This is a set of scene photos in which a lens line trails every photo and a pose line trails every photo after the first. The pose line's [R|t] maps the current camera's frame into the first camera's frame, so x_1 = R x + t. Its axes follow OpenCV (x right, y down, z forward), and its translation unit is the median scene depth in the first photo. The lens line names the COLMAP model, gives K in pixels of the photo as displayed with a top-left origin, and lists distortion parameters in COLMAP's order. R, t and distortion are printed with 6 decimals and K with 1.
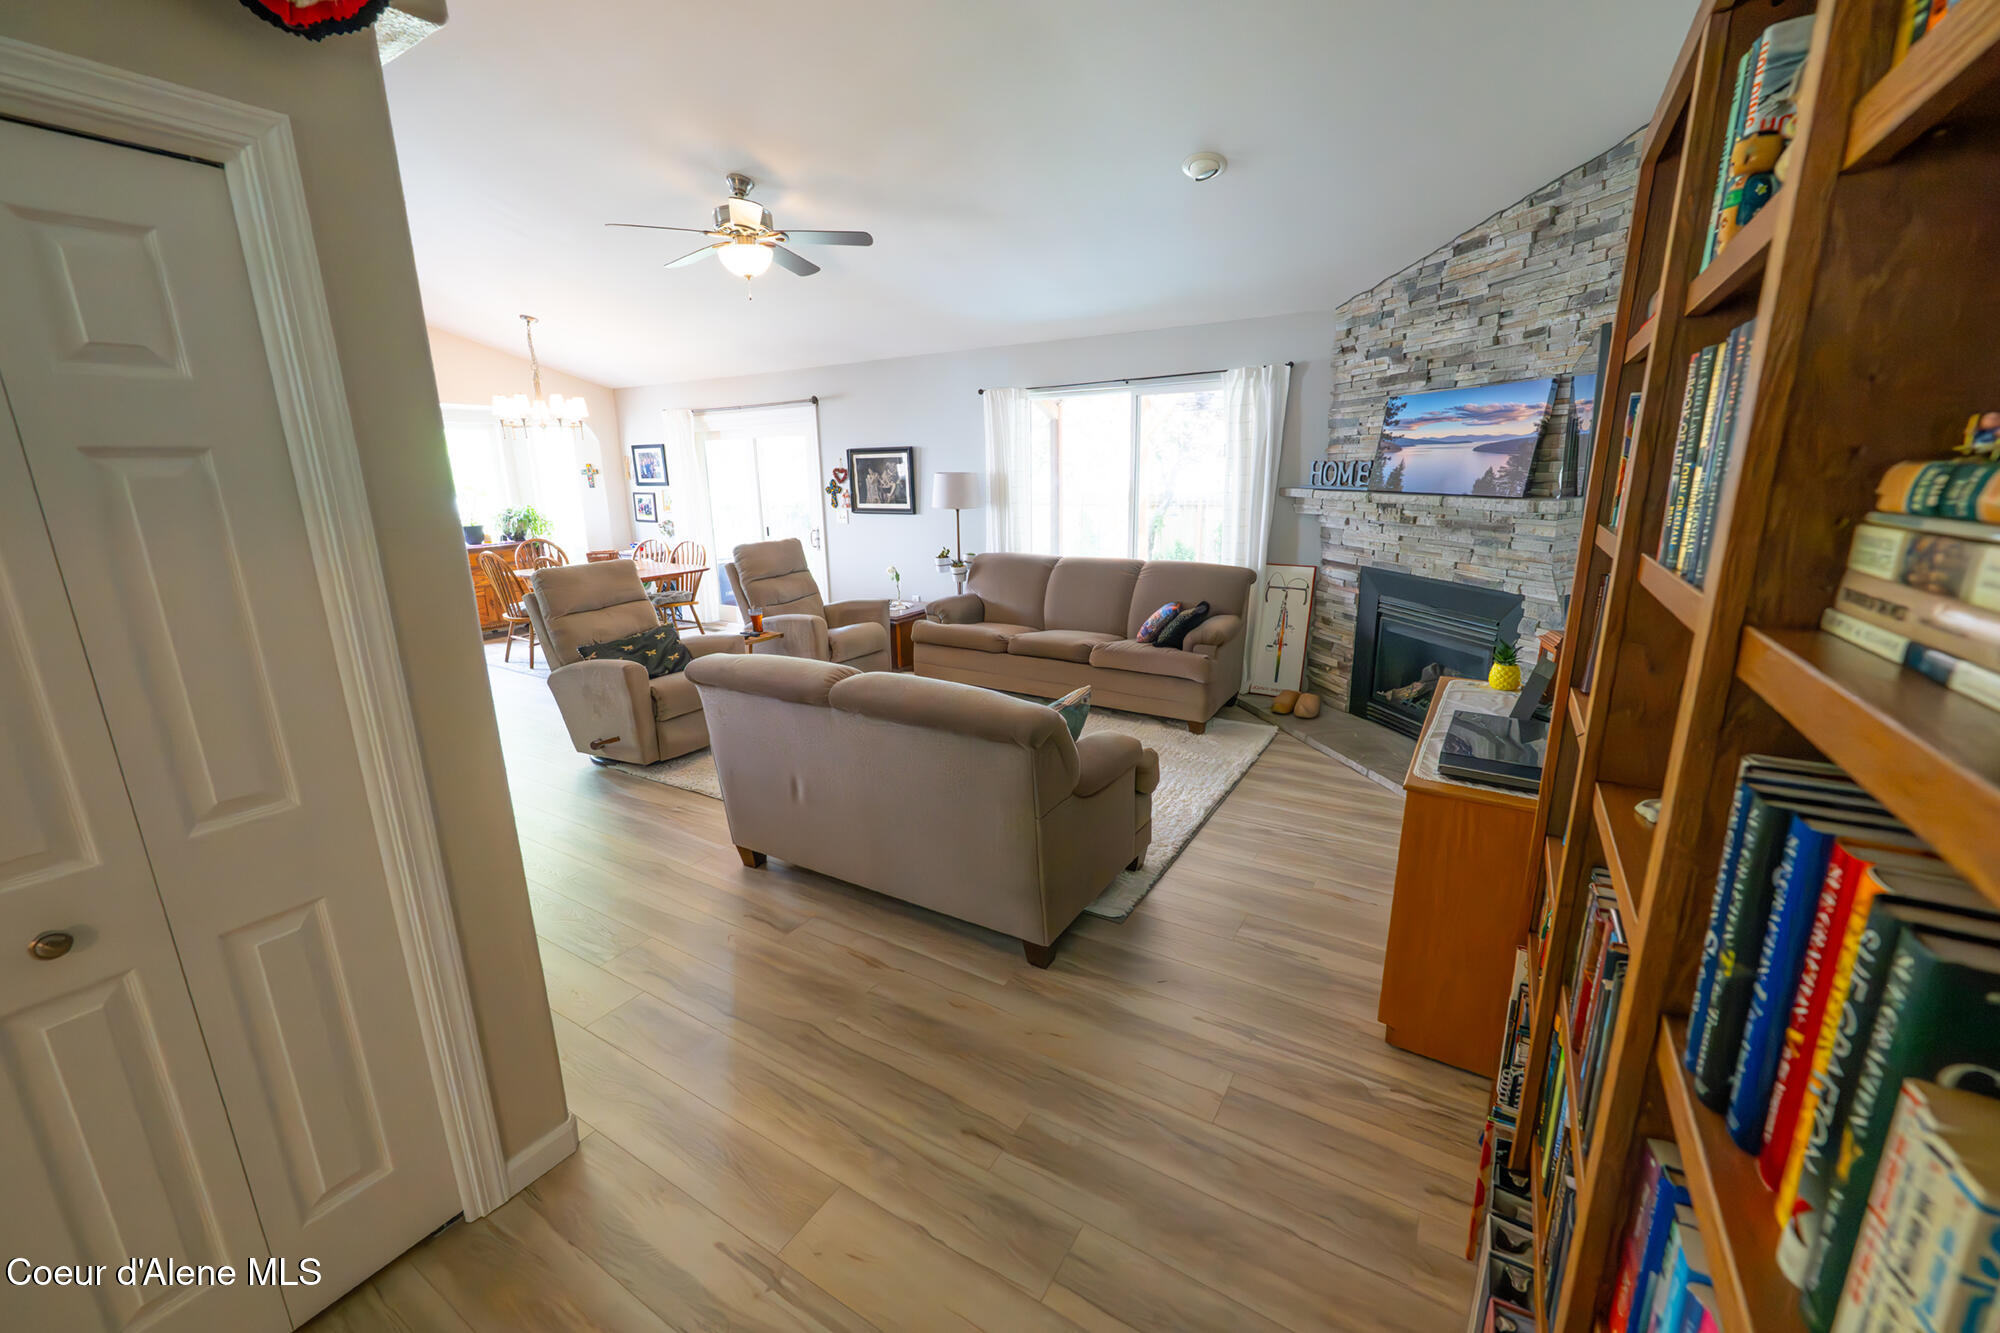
lens RADIAL K [[792.5, 0, 995.1], [0, 792.5, 665.5], [0, 0, 1]] dist [-0.001096, -0.000056]
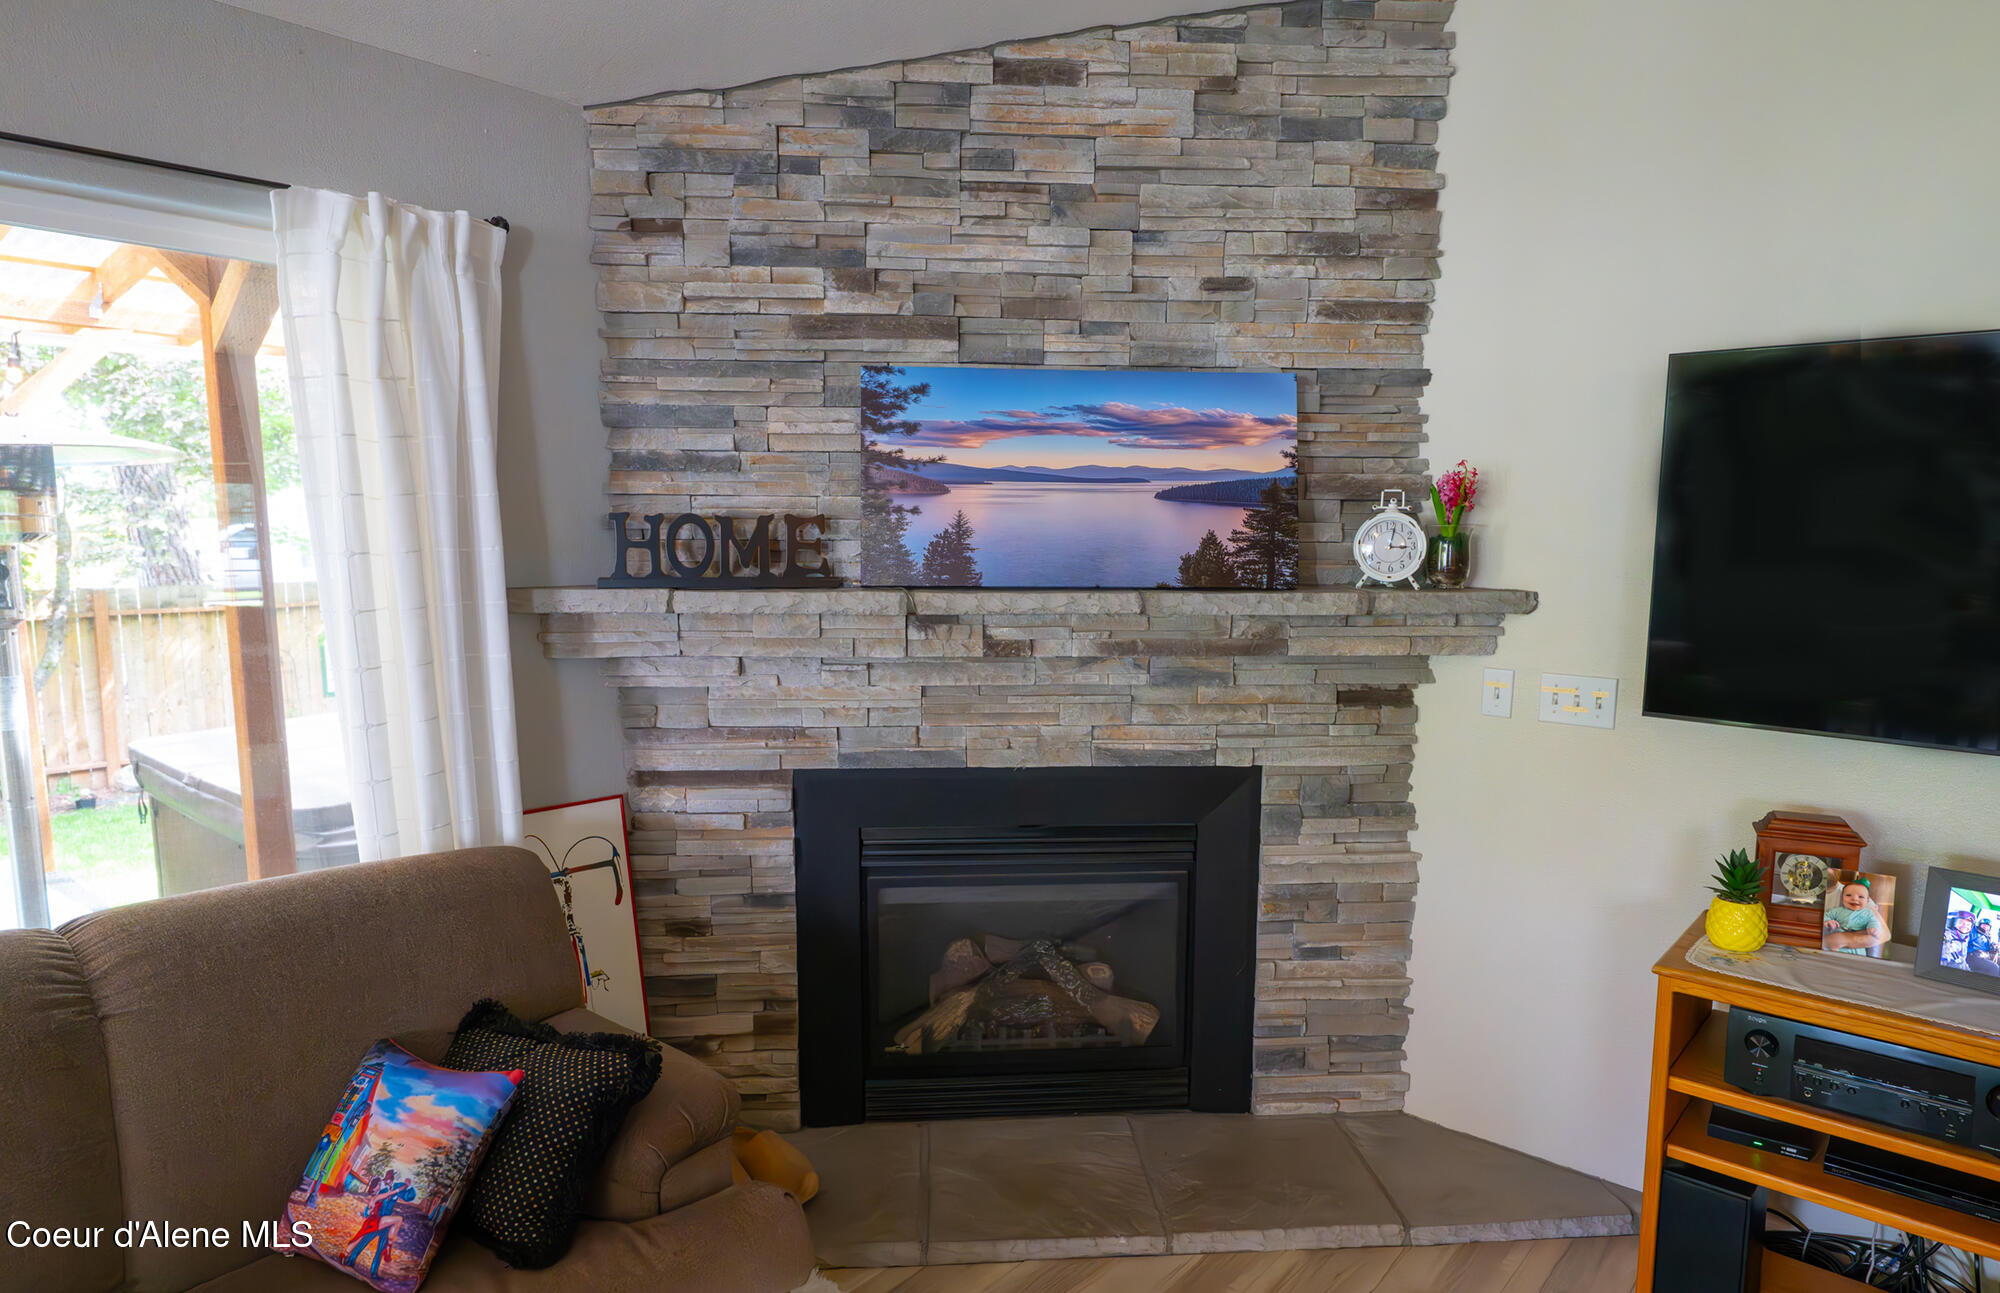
lens RADIAL K [[1159.3, 0, 1026.3], [0, 1159.3, 679.5], [0, 0, 1]] dist [-0.001604, -0.000043]
pose [[0.153677, -0.107729, 0.982231, -0.101154], [0.236754, 0.969099, 0.069247, -0.196691], [-0.959339, 0.221905, 0.174434, 0.829514]]
